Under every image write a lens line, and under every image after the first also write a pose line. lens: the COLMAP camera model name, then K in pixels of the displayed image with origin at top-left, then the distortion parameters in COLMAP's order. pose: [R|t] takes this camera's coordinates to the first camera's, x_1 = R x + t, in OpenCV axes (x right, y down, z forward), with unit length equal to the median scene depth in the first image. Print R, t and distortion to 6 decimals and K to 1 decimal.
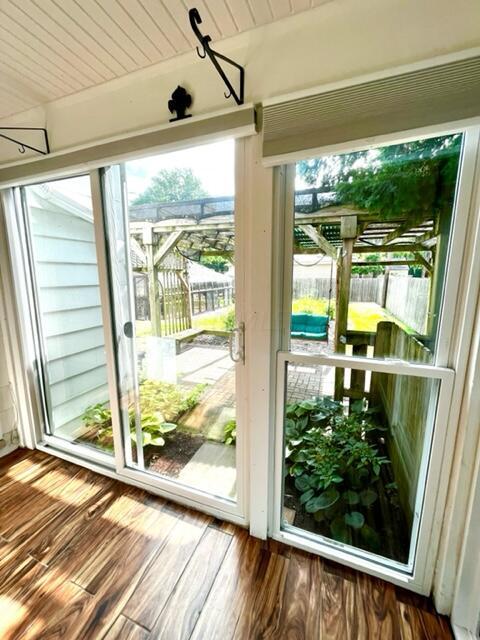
lens RADIAL K [[258.9, 0, 242.1], [0, 258.9, 319.8], [0, 0, 1]] dist [-0.002418, -0.000110]
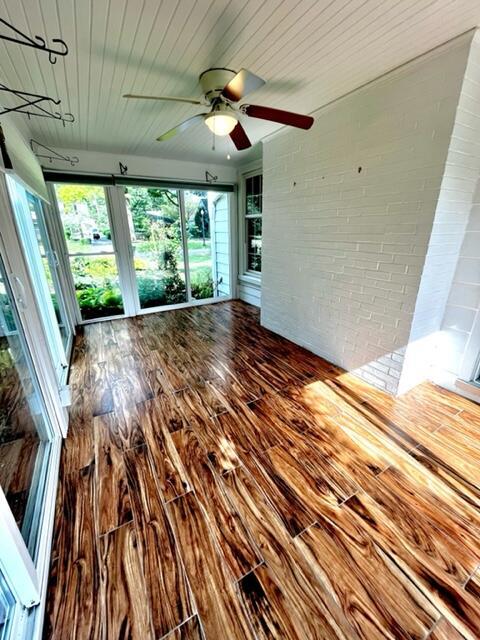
lens RADIAL K [[258.9, 0, 240.5], [0, 258.9, 317.5], [0, 0, 1]] dist [-0.002418, -0.000110]
pose [[-0.629212, 0.252074, -0.735221, 0.260271], [-0.128495, 0.899193, 0.418260, -0.034973], [0.766538, 0.357646, -0.533393, 0.435623]]
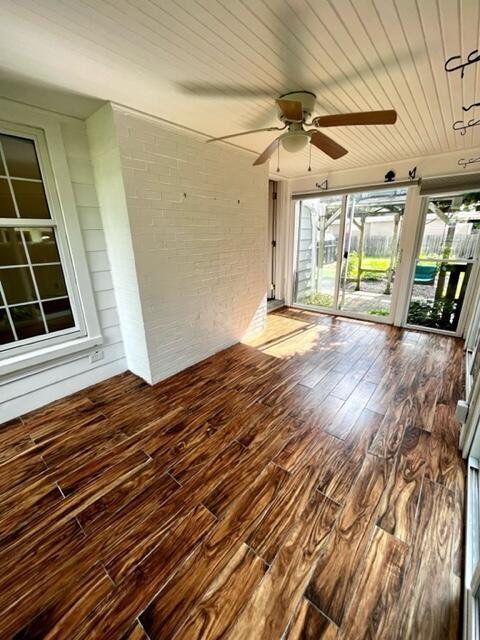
lens RADIAL K [[258.9, 0, 239.2], [0, 258.9, 318.7], [0, 0, 1]] dist [-0.002418, -0.000110]
pose [[0.946267, 0.072678, -0.315113, -0.683836], [-0.027711, 0.989058, 0.144903, 0.377930], [0.322197, -0.128385, 0.937927, -2.204221]]
